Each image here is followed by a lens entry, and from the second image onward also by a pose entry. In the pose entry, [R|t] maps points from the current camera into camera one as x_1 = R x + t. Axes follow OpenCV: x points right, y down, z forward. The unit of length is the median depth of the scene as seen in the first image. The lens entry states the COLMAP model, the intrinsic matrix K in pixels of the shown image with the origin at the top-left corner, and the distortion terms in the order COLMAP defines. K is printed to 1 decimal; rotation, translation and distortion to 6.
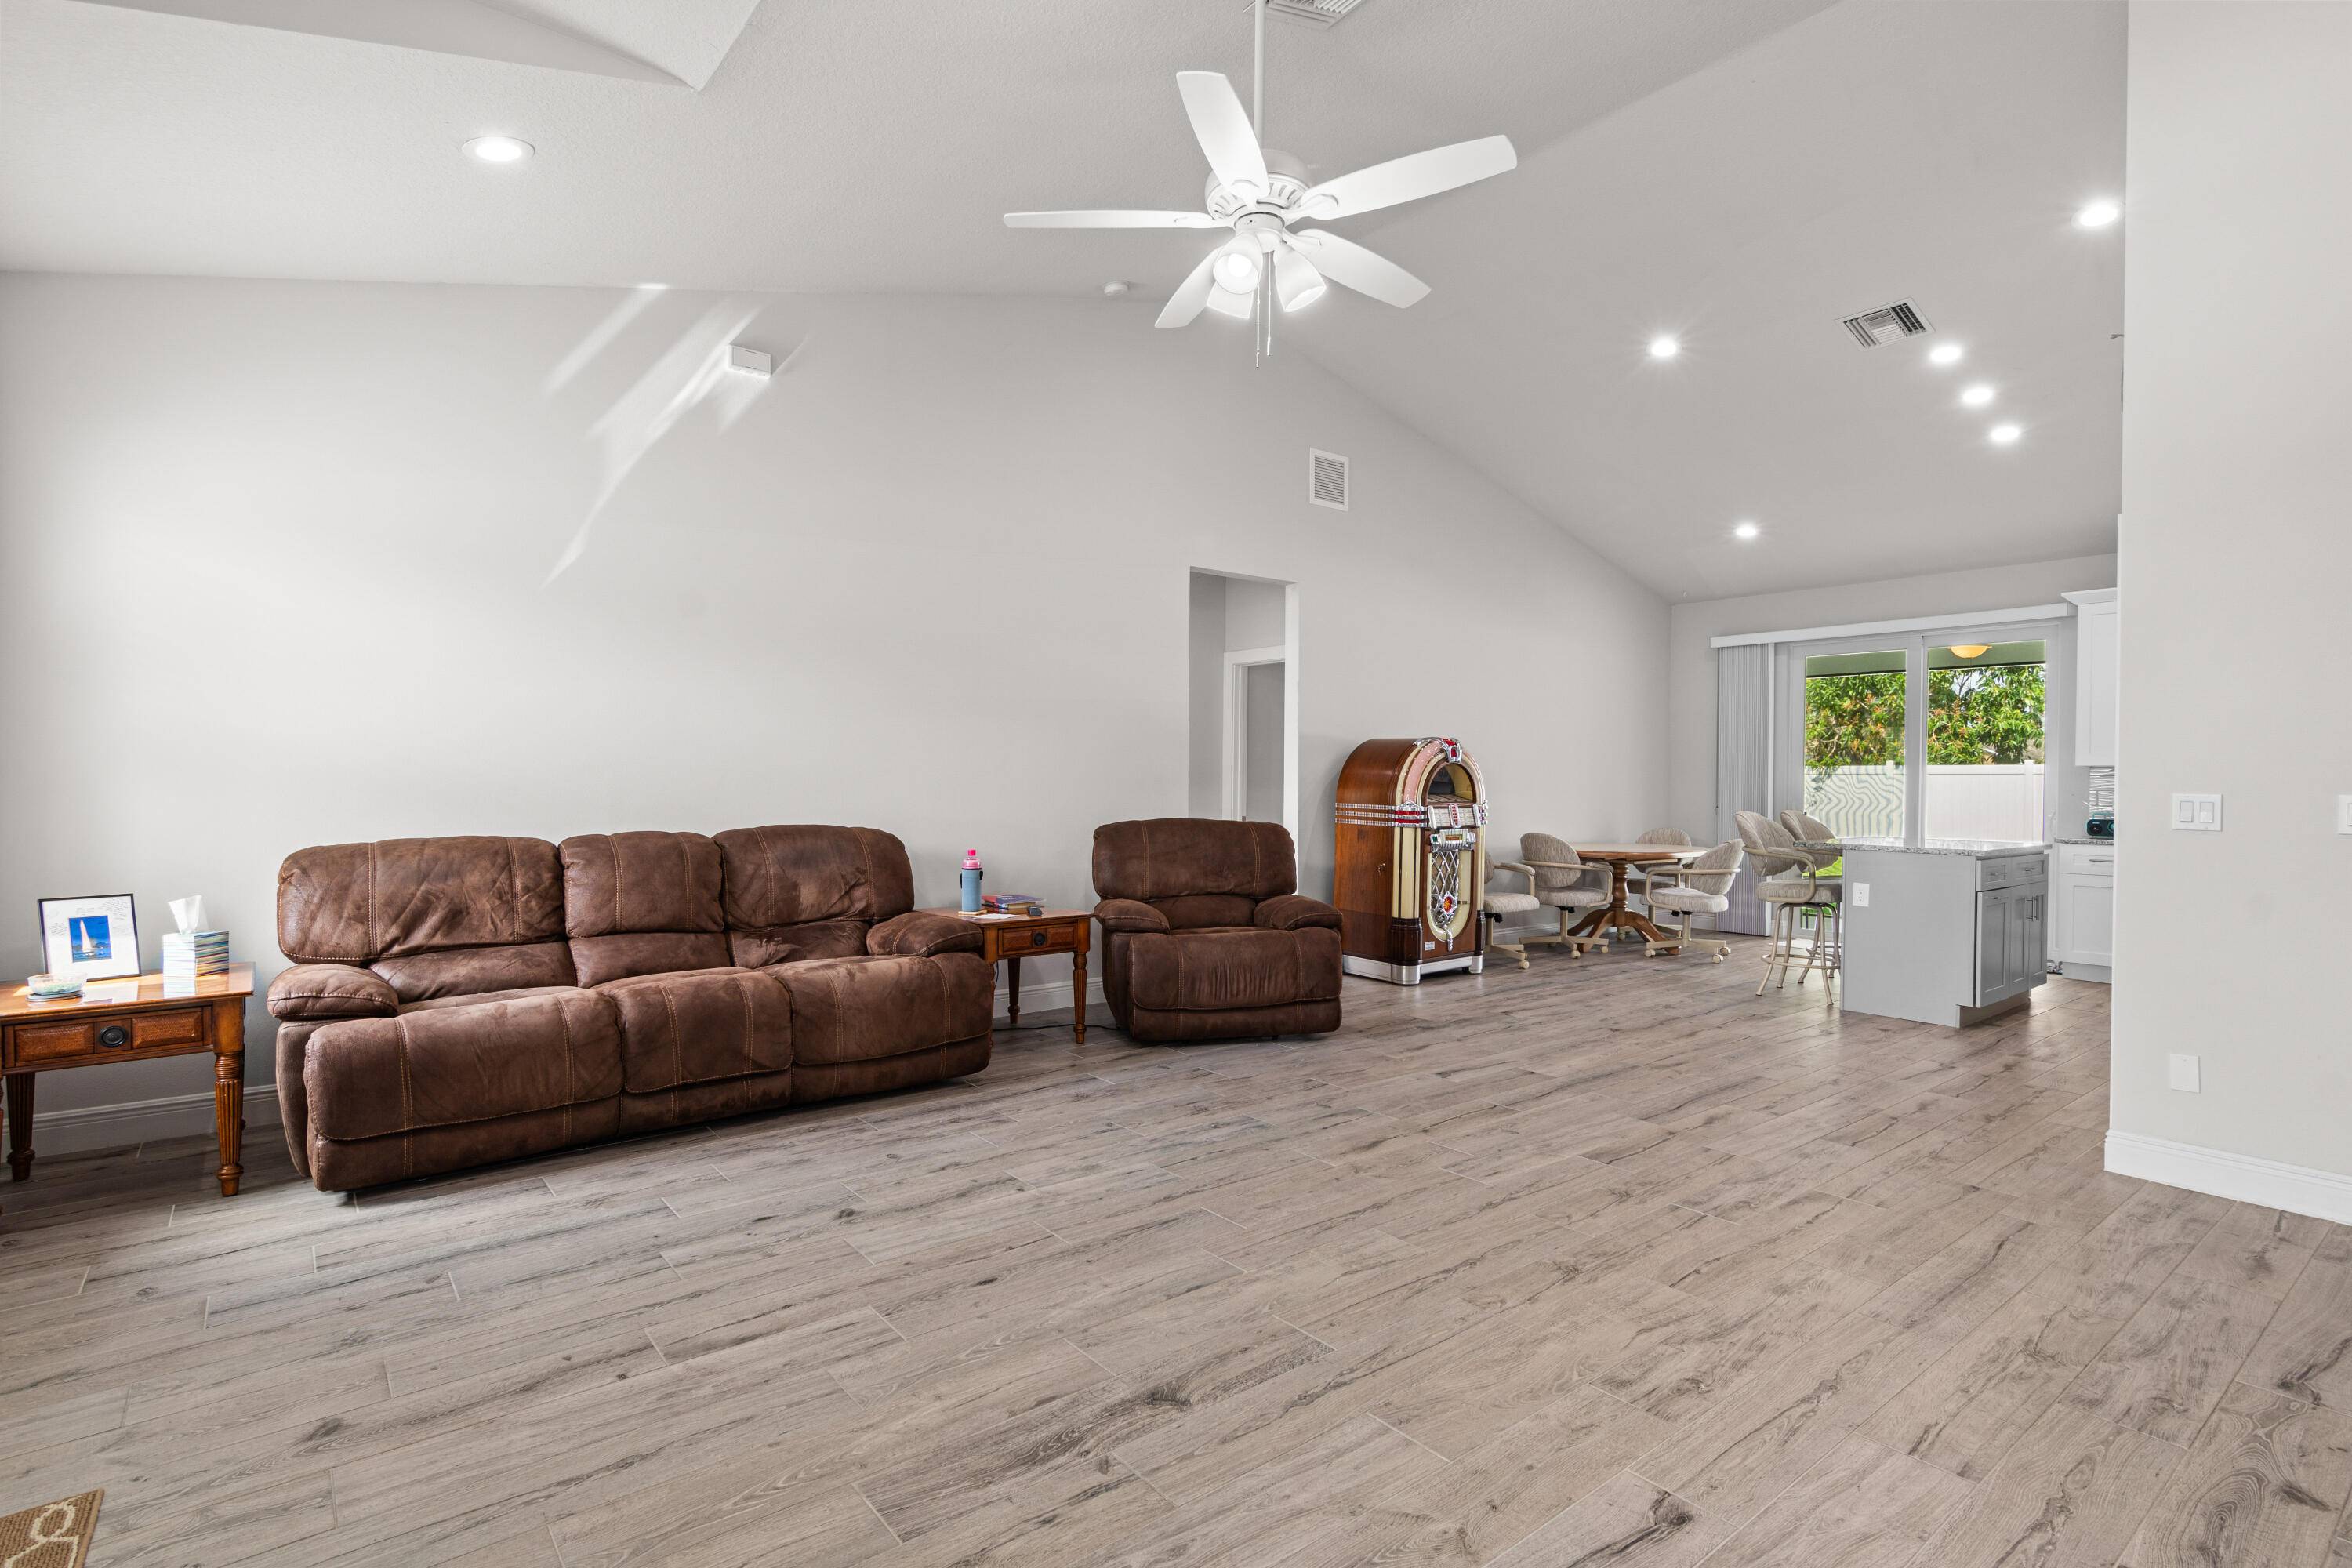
lens RADIAL K [[1141.4, 0, 1178.6], [0, 1141.4, 781.9], [0, 0, 1]] dist [-0.000857, 0.001783]
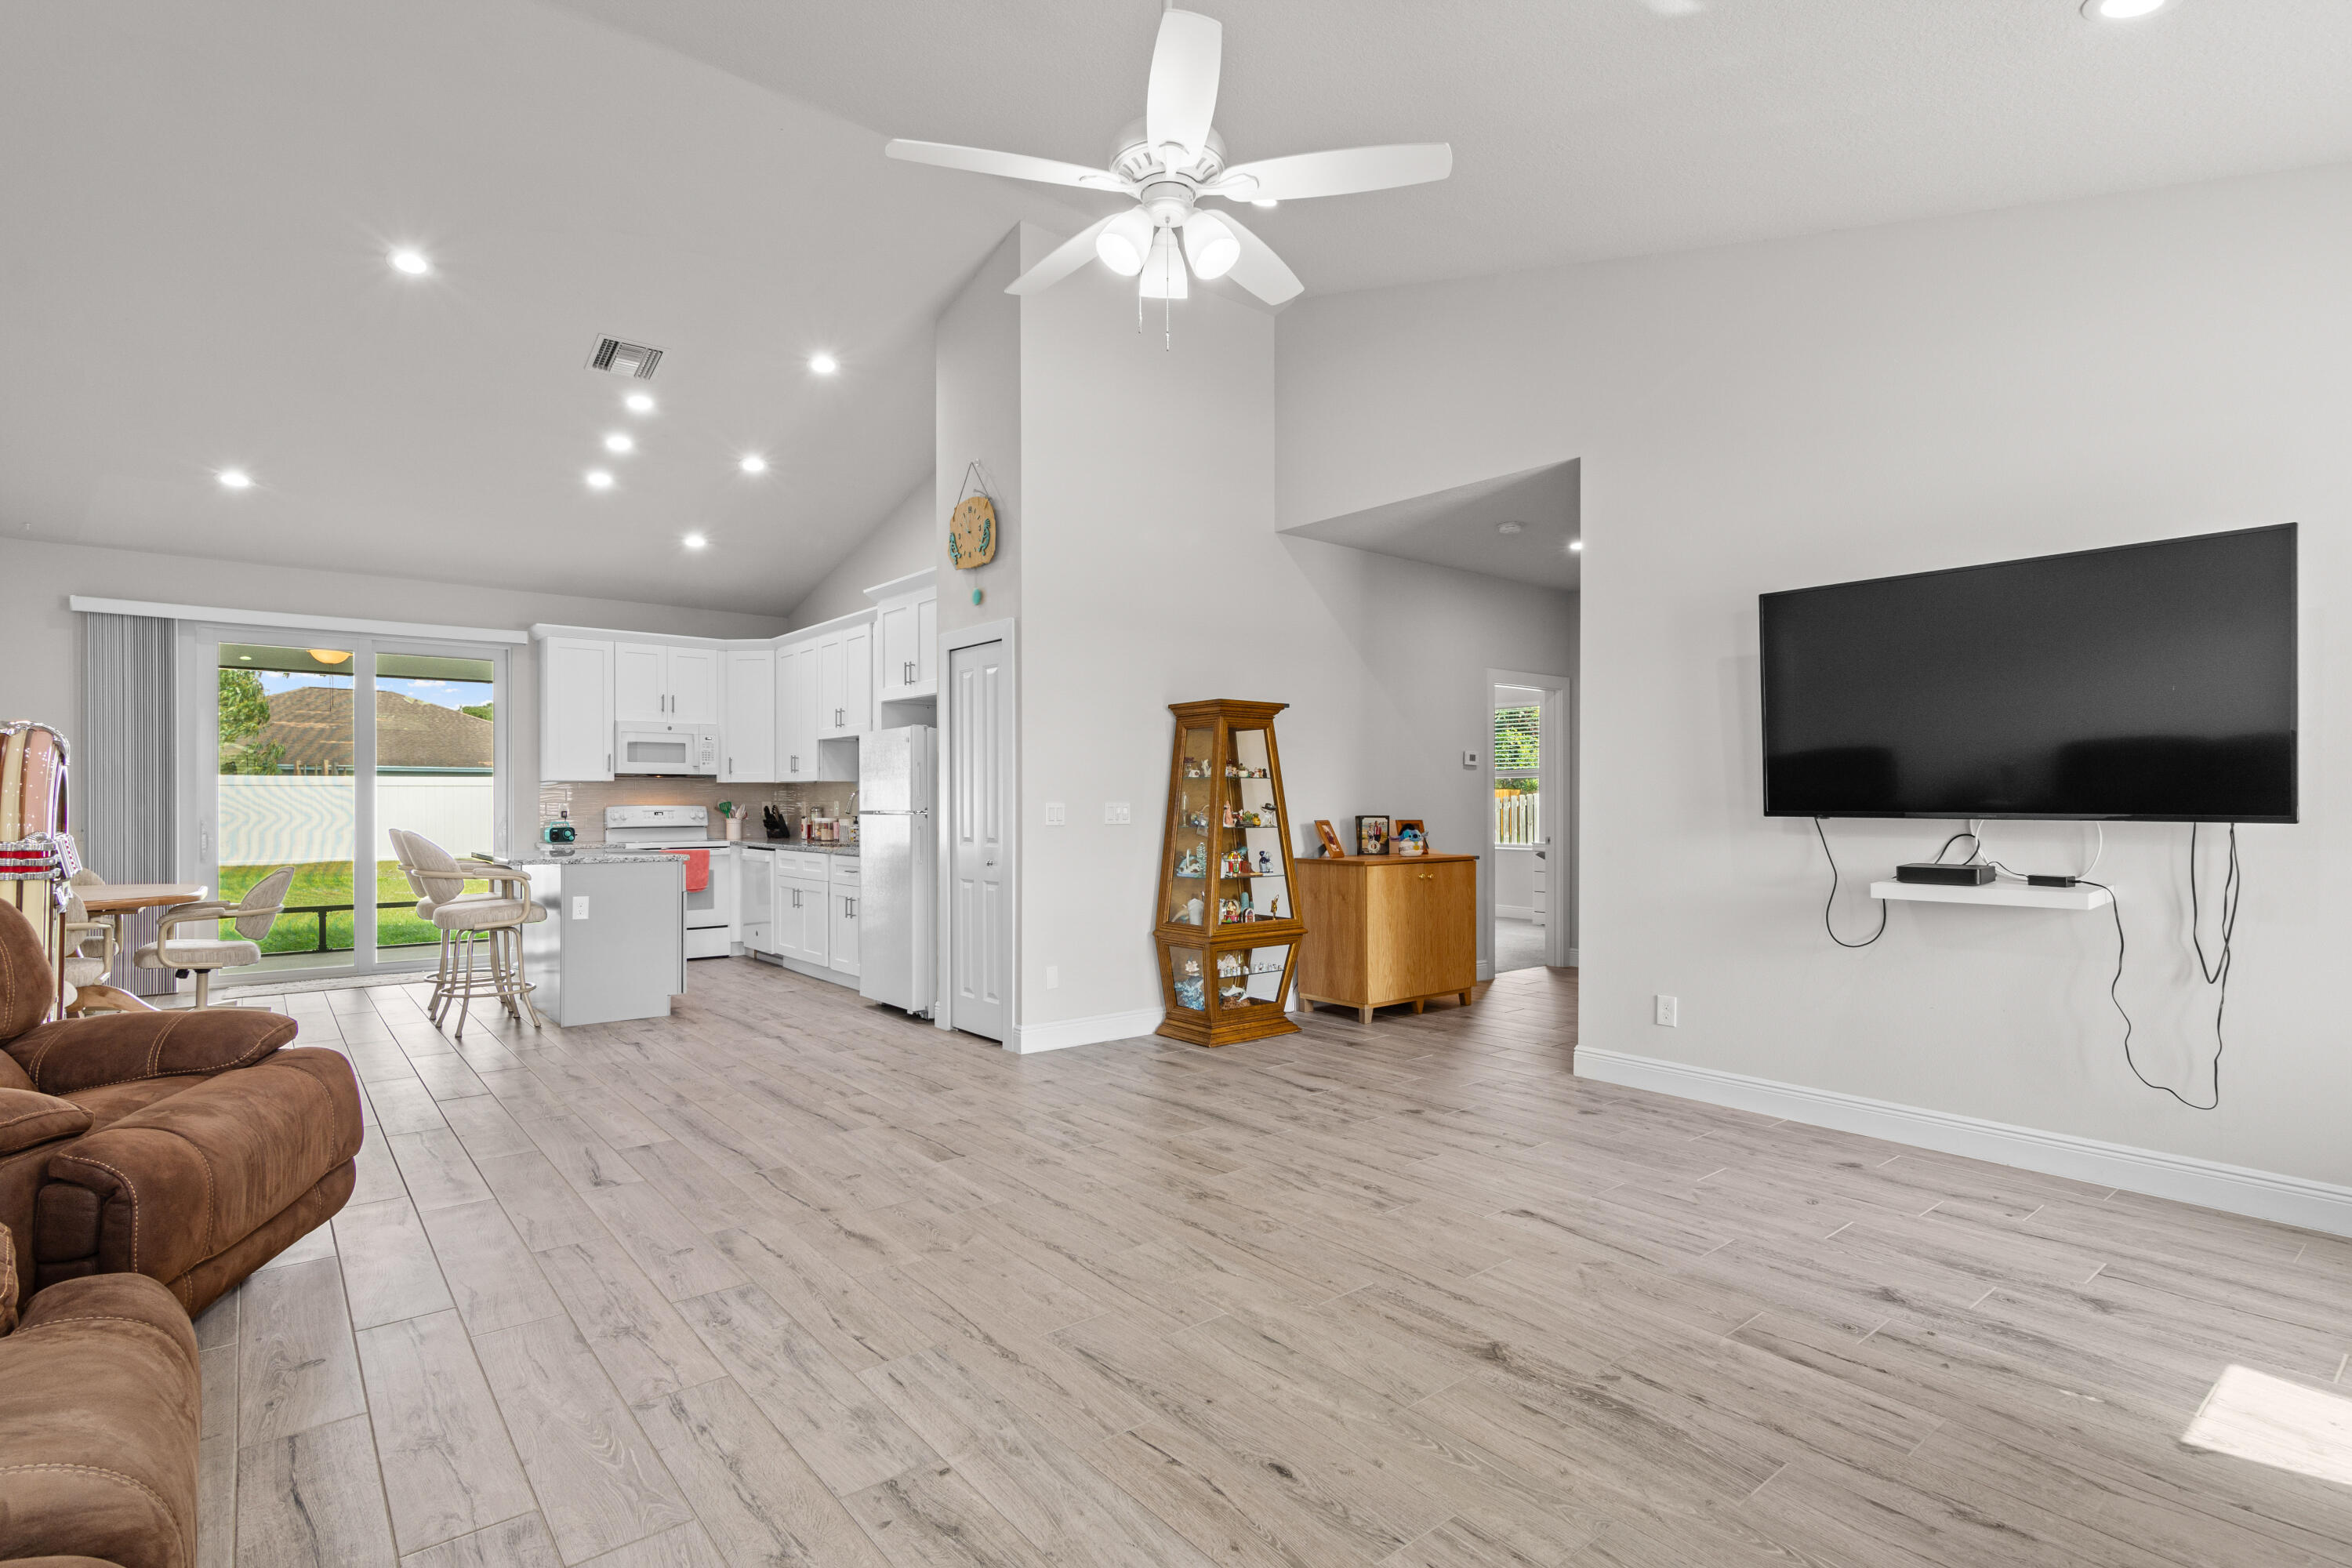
lens RADIAL K [[1141.4, 0, 1172.3], [0, 1141.4, 799.8], [0, 0, 1]] dist [-0.000857, 0.001783]
pose [[-0.011217, -0.007978, 0.999905, -0.887226], [0.000320, 0.999968, 0.007982, -0.009365], [-0.999937, 0.000410, -0.011214, 1.047080]]
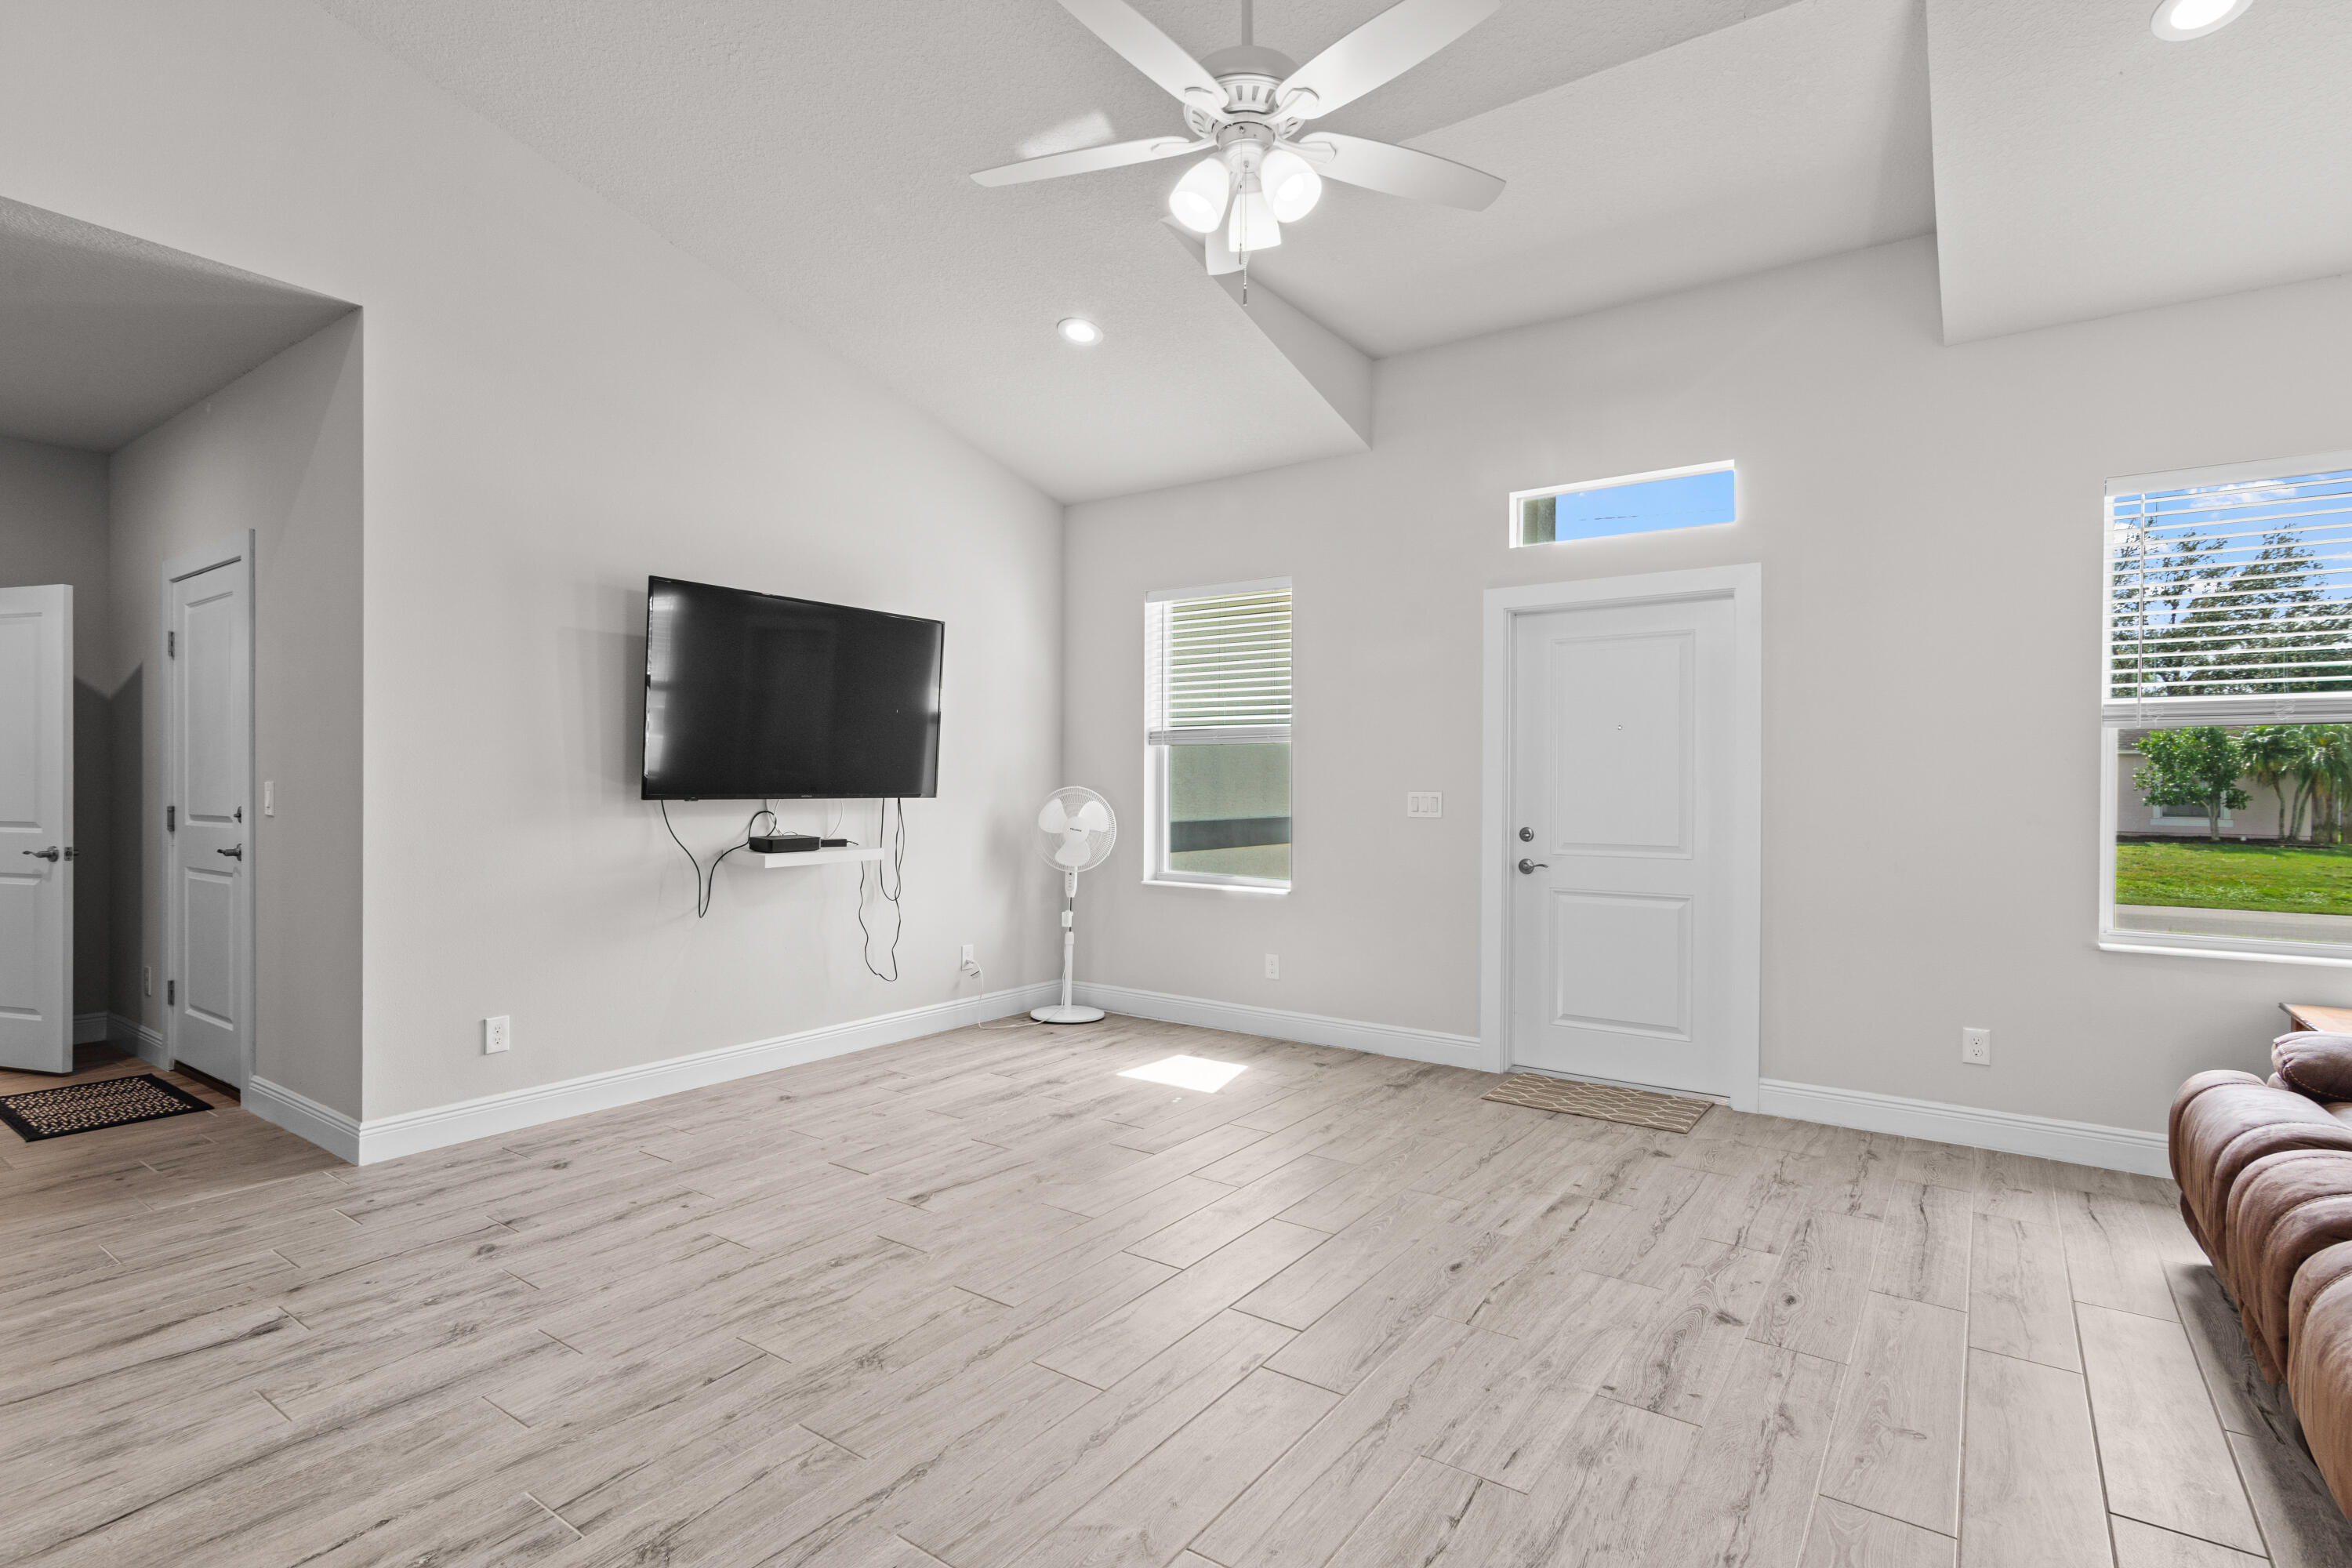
lens RADIAL K [[1141.4, 0, 1182.1], [0, 1141.4, 785.3], [0, 0, 1]] dist [-0.000857, 0.001783]
pose [[-0.961072, -0.012244, -0.276027, 0.359482], [-0.013000, 0.999915, 0.000908, -0.004188], [0.275993, 0.004461, -0.961149, 1.881431]]
